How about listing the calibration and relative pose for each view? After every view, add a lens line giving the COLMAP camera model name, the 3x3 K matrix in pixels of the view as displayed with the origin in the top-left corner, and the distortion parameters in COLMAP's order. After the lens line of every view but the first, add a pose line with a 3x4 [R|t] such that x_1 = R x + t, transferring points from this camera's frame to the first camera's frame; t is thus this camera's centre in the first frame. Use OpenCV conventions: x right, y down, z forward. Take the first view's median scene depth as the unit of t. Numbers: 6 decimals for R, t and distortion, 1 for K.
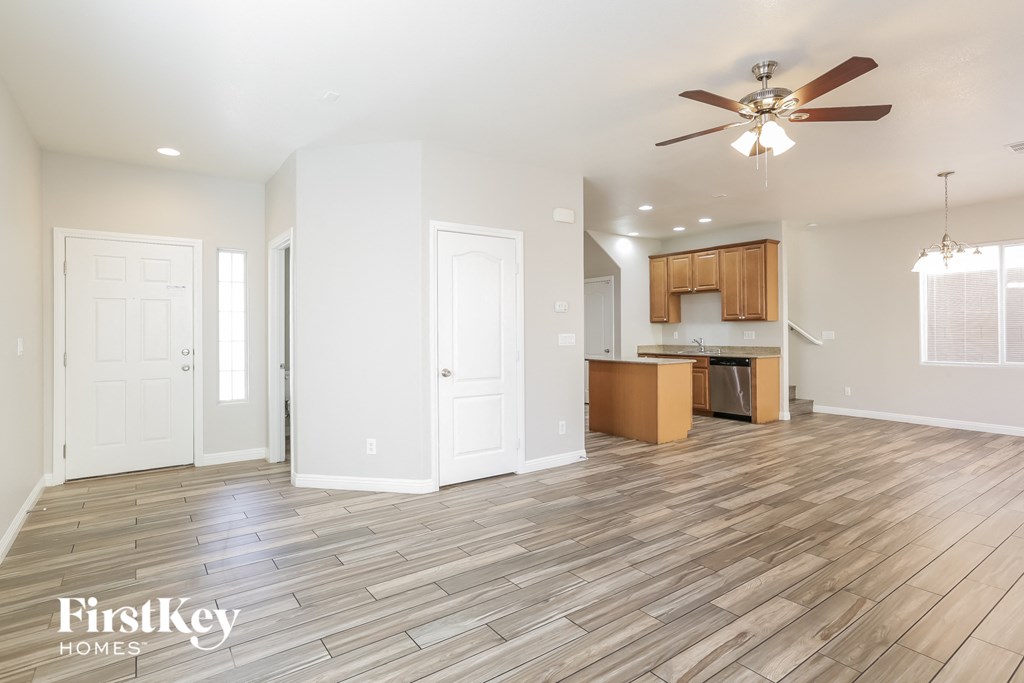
lens RADIAL K [[536.2, 0, 517.4], [0, 536.2, 333.7], [0, 0, 1]] dist [-0.037961, 0.007448]
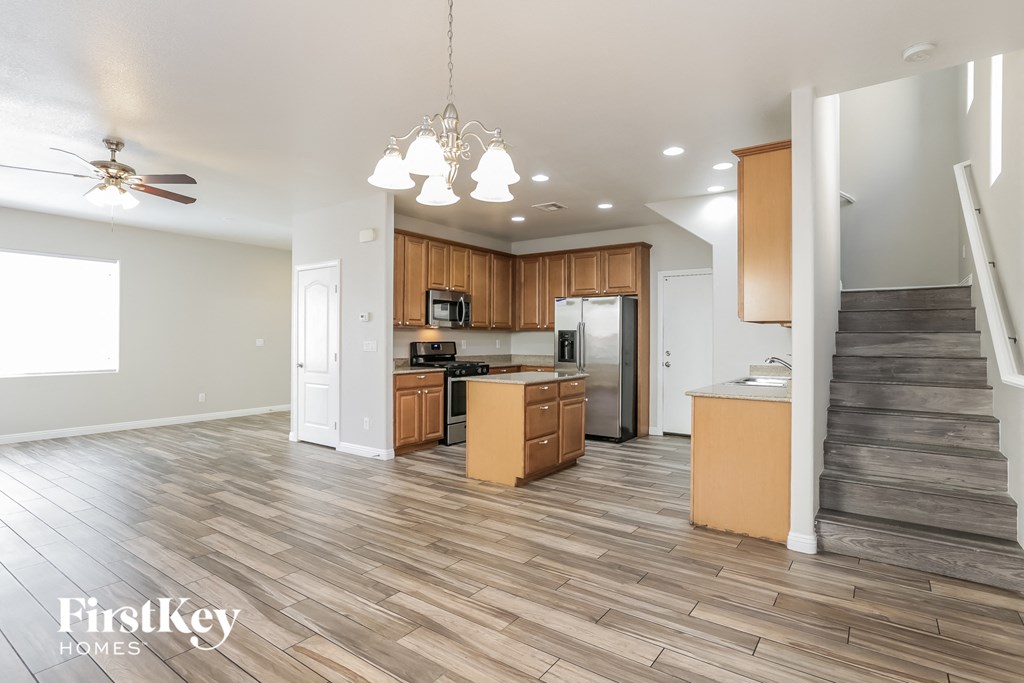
lens RADIAL K [[536.2, 0, 513.5], [0, 536.2, 339.2], [0, 0, 1]] dist [-0.037961, 0.007448]
pose [[0.307269, 0.006243, -0.951602, 1.196128], [-0.015601, 0.999877, 0.001523, -0.008807], [0.951495, 0.014378, 0.307329, 0.906302]]
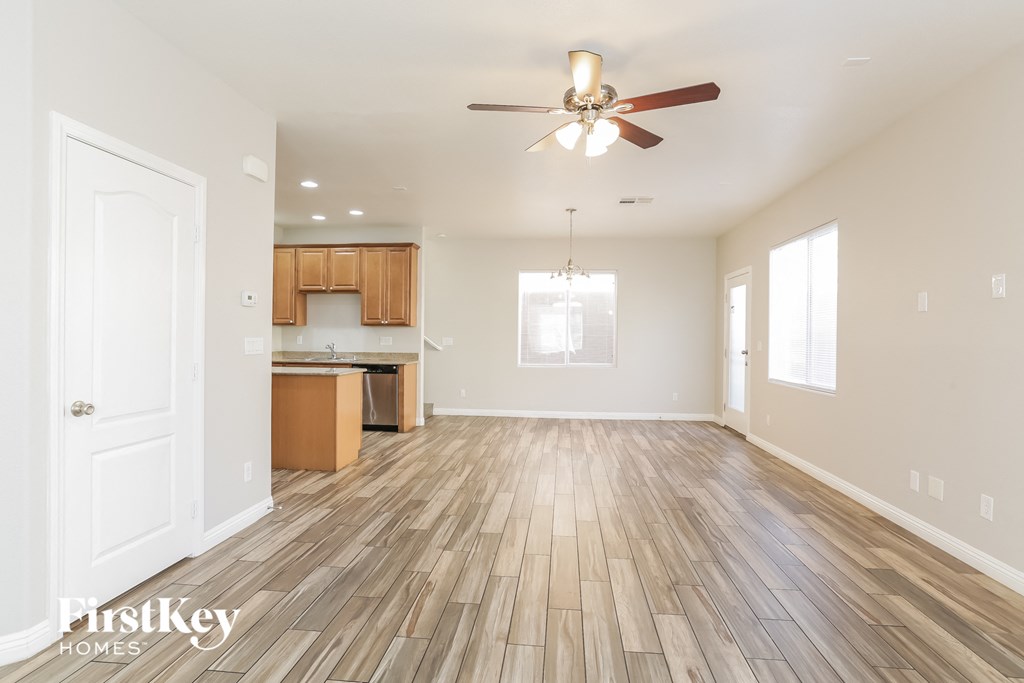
lens RADIAL K [[536.2, 0, 519.0], [0, 536.2, 342.5], [0, 0, 1]] dist [-0.037961, 0.007448]
pose [[0.657336, 0.005891, 0.753575, -0.194215], [-0.011717, 0.999928, 0.002403, 0.000944], [-0.753507, -0.010409, 0.657358, 0.268915]]
